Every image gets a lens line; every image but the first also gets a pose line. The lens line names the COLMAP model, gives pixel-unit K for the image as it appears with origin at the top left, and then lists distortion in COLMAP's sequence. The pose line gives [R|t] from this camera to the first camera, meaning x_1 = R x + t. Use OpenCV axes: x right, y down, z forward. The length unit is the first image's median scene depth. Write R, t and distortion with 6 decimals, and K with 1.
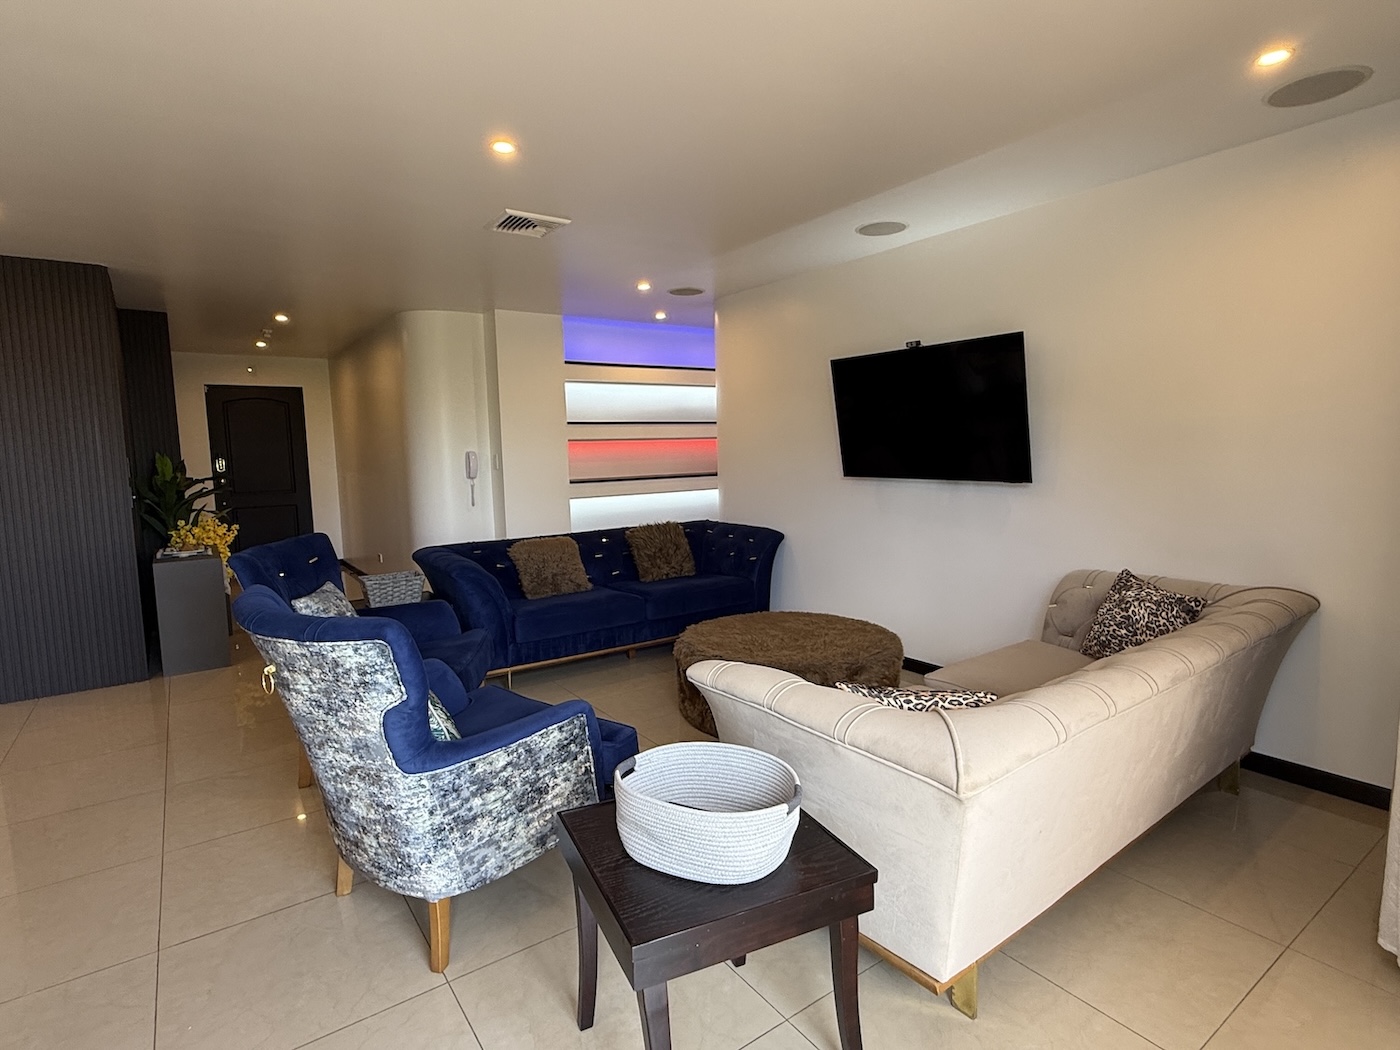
lens RADIAL K [[734.0, 0, 693.1], [0, 734.0, 527.1], [0, 0, 1]] dist [-0.000789, -0.000284]
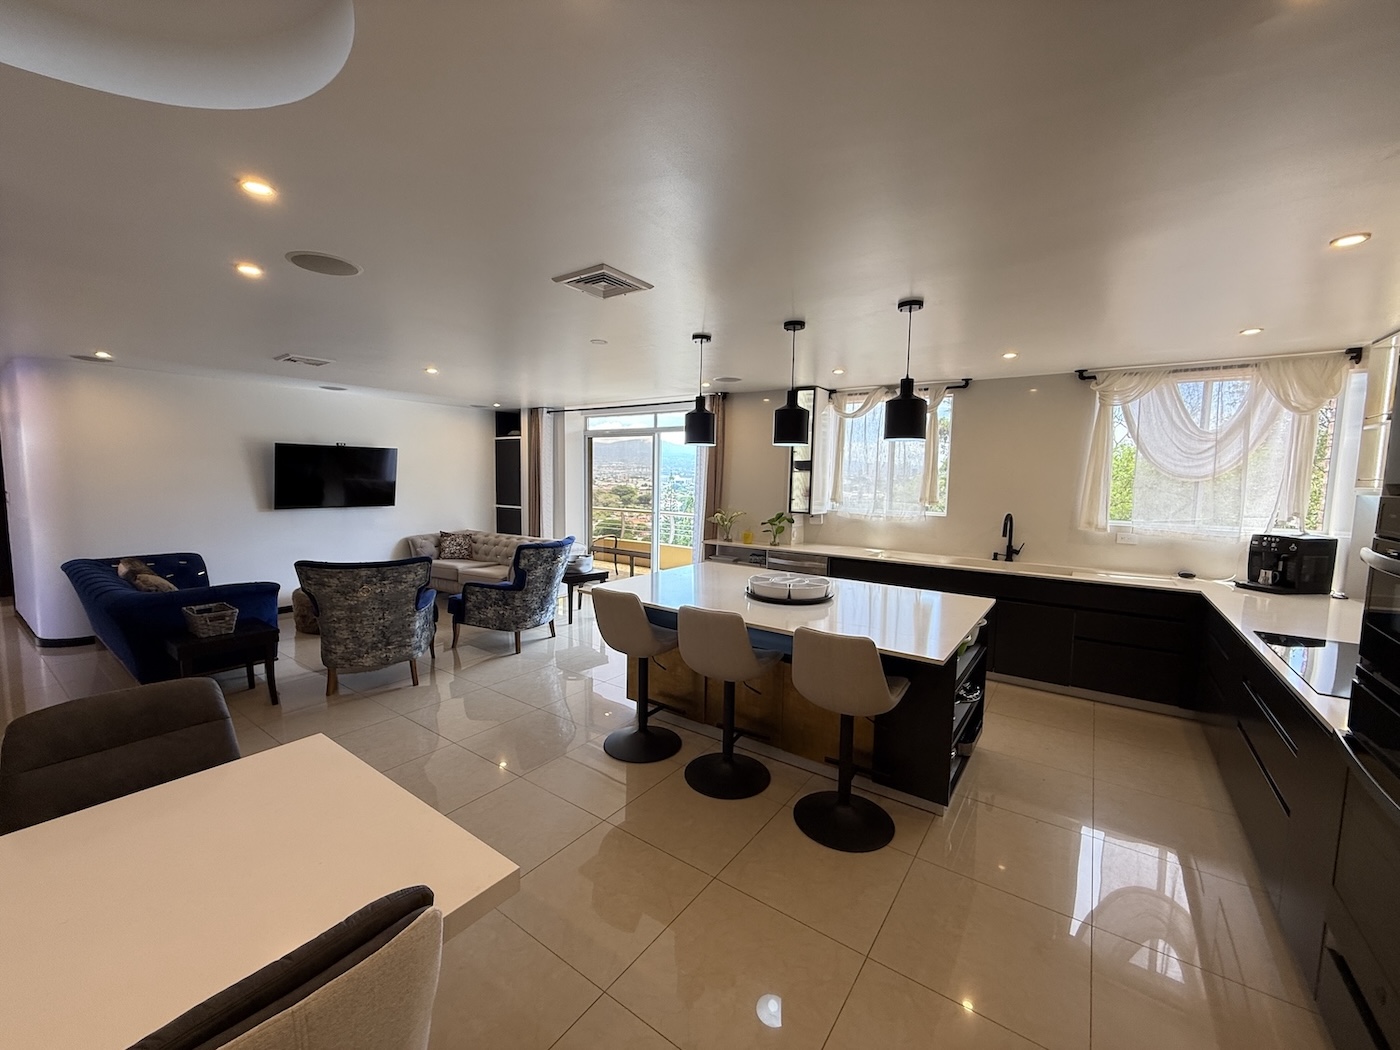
lens RADIAL K [[561.0, 0, 698.5], [0, 561.0, 524.9], [0, 0, 1]] dist [0.000477, -0.000122]
pose [[-0.327106, -0.074824, 0.942021, -1.389145], [0.095156, 0.989186, 0.111612, -0.087619], [-0.940185, 0.126148, -0.316449, 0.495253]]
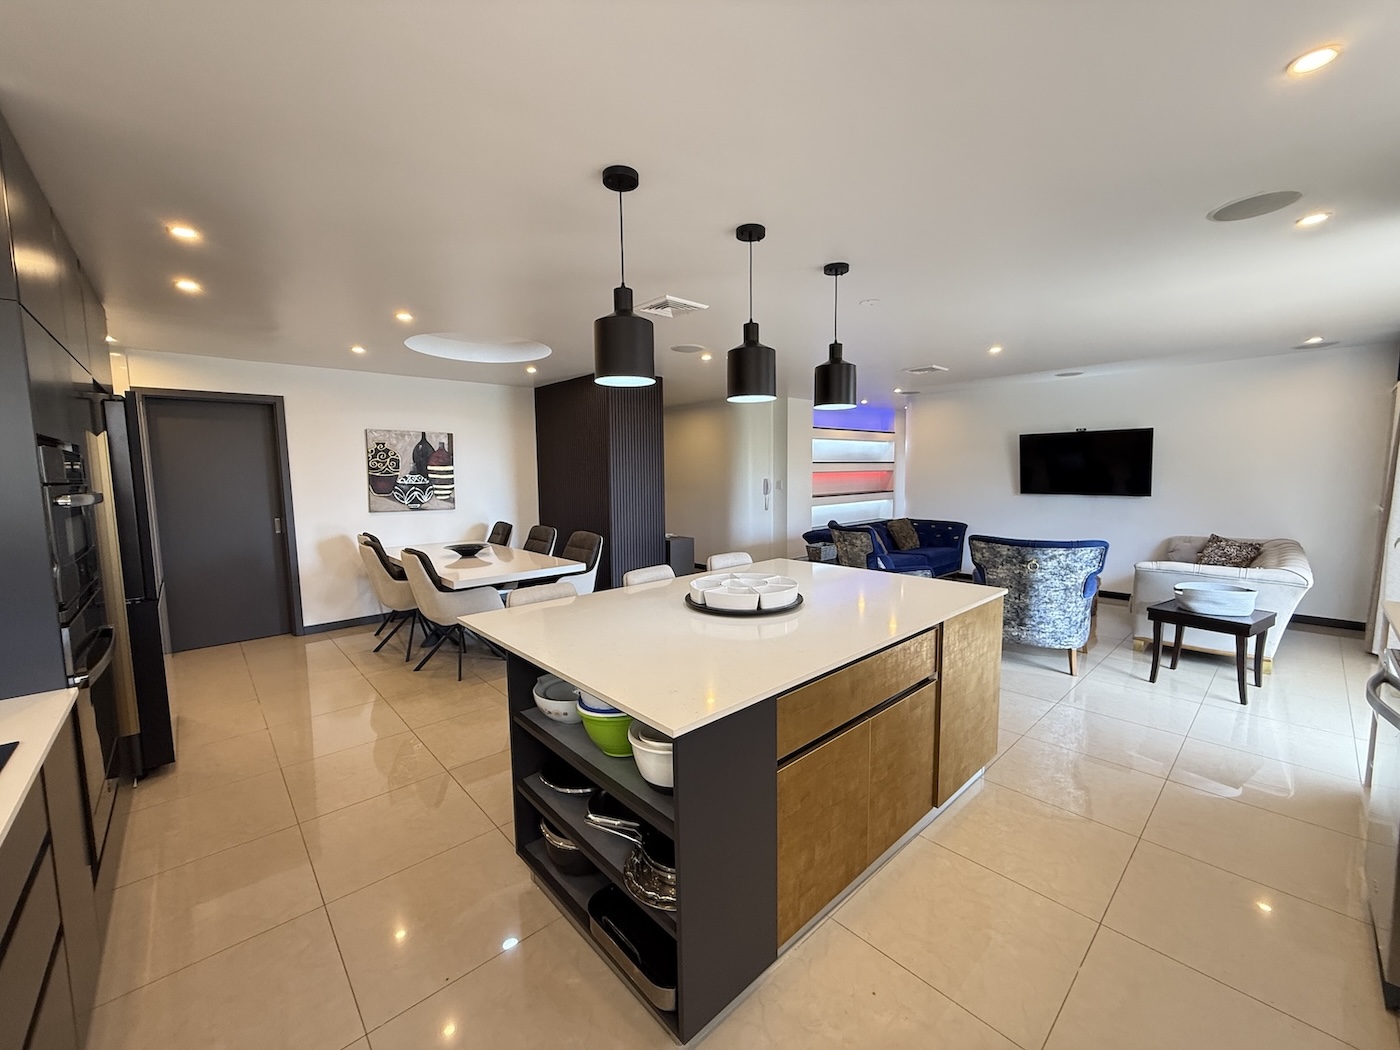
lens RADIAL K [[561.0, 0, 698.5], [0, 561.0, 524.9], [0, 0, 1]] dist [0.000477, -0.000122]
pose [[0.990045, -0.006766, 0.140588, -0.880140], [0.009047, 0.999838, -0.015591, 0.031891], [-0.140460, 0.016708, 0.989945, -0.371675]]
